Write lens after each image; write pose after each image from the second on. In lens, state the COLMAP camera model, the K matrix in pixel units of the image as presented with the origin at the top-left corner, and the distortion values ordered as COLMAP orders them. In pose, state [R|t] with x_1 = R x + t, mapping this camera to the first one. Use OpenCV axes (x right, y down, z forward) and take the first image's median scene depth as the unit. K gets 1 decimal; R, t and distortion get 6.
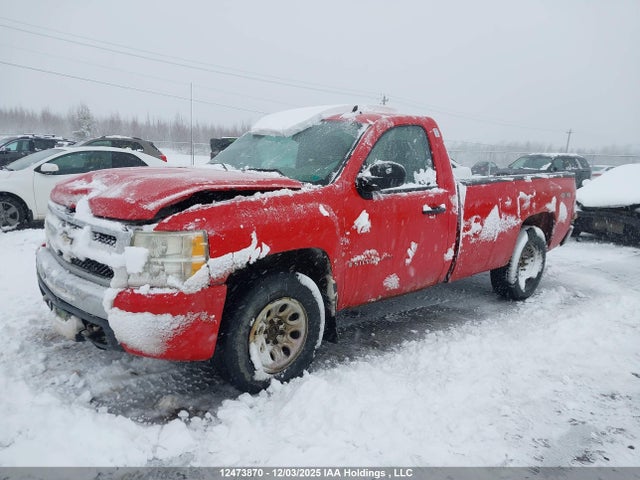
lens RADIAL K [[538.4, 0, 305.8], [0, 538.4, 194.5], [0, 0, 1]] dist [0.009610, 0.002894]
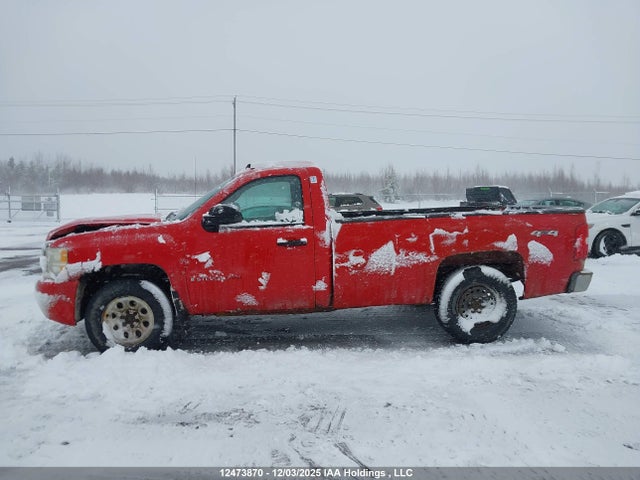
lens RADIAL K [[537.5, 0, 301.8], [0, 537.5, 190.6], [0, 0, 1]] dist [0.007444, 0.001900]
pose [[0.792978, -0.055685, -0.606700, 1.002666], [-0.010172, 0.994466, -0.104570, 0.038986], [0.609166, 0.089093, 0.788023, 0.054355]]
